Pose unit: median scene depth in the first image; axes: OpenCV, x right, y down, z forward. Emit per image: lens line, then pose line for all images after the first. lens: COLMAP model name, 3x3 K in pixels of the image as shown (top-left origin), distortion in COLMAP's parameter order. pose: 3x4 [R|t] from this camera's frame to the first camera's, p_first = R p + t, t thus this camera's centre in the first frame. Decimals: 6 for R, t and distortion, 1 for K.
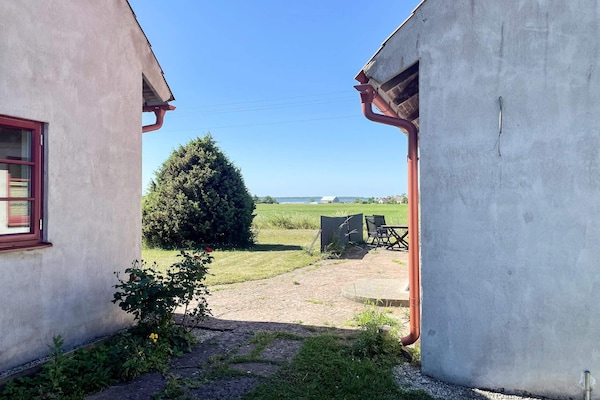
lens RADIAL K [[465.7, 0, 297.5], [0, 465.7, 200.5], [0, 0, 1]] dist [0.007425, -0.005292]
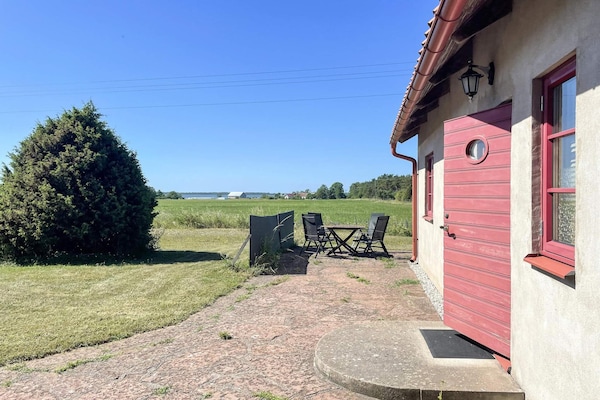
lens RADIAL K [[451.9, 0, 302.2], [0, 451.9, 194.4], [0, 0, 1]] dist [0.029334, -0.012646]
pose [[0.977104, 0.004269, 0.212719, -0.016864], [-0.003482, 0.999986, -0.004075, 0.002167], [-0.212733, 0.003241, 0.977105, 0.241774]]
